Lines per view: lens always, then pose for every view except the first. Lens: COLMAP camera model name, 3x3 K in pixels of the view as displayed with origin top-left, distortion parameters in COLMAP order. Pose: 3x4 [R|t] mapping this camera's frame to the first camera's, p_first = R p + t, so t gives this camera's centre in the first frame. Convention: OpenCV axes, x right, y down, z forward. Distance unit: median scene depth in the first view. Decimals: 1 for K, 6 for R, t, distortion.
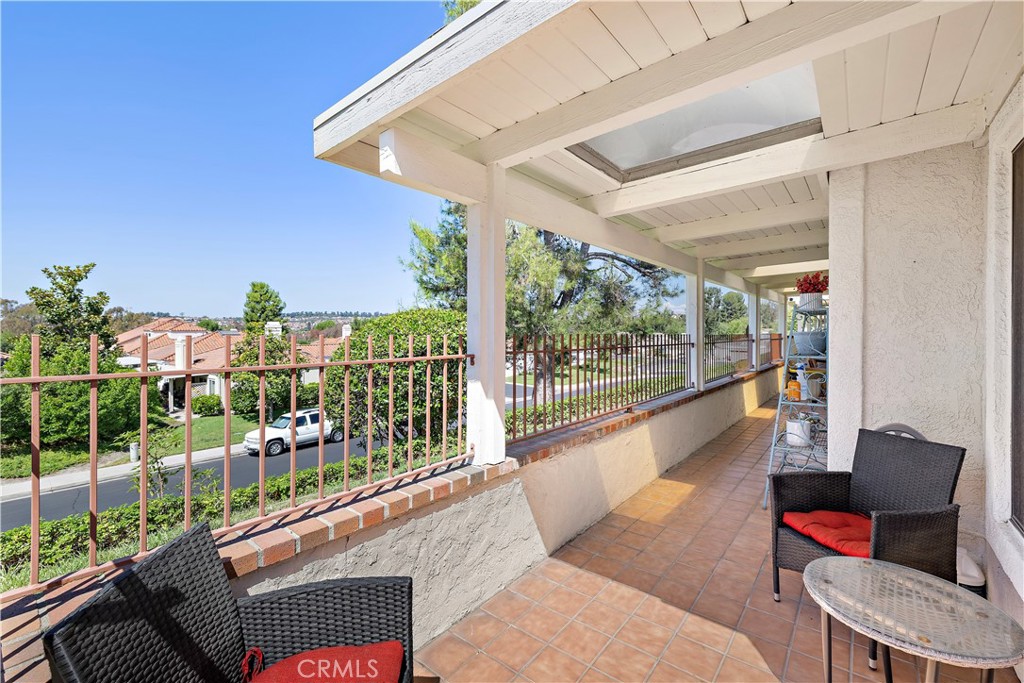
lens RADIAL K [[424.9, 0, 512.0], [0, 424.9, 341.5], [0, 0, 1]] dist [0.001209, 0.000048]
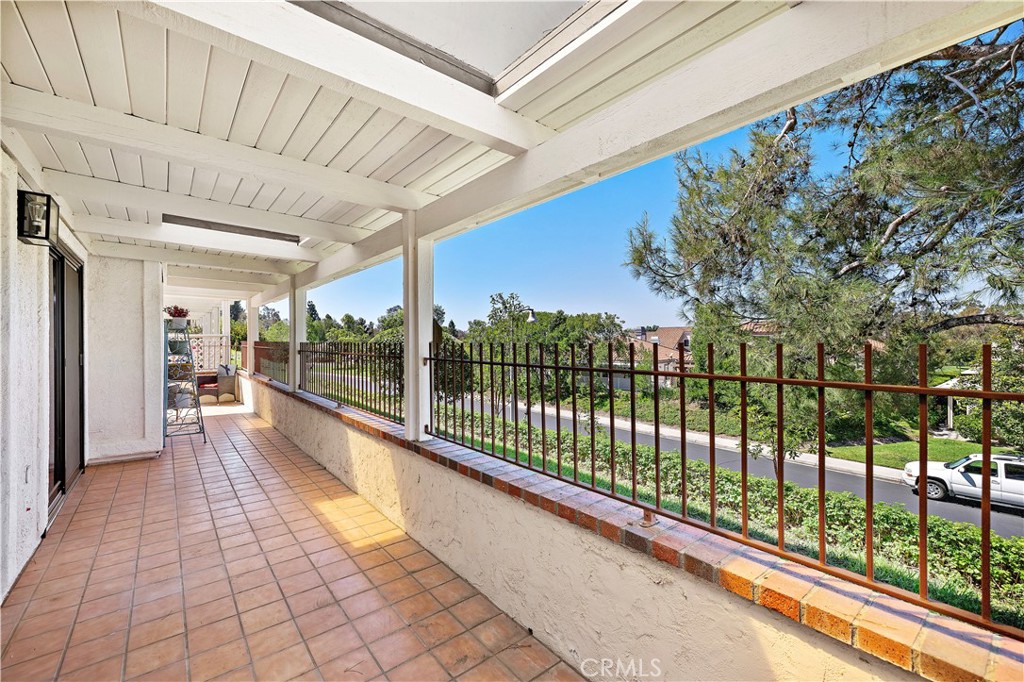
lens RADIAL K [[424.9, 0, 512.0], [0, 424.9, 341.0], [0, 0, 1]] dist [0.001209, 0.000048]
pose [[-0.194856, 0.002503, -0.980829, 0.307272], [-0.013095, 0.999901, 0.005154, -0.007593], [0.980744, 0.013848, -0.194804, 0.388193]]
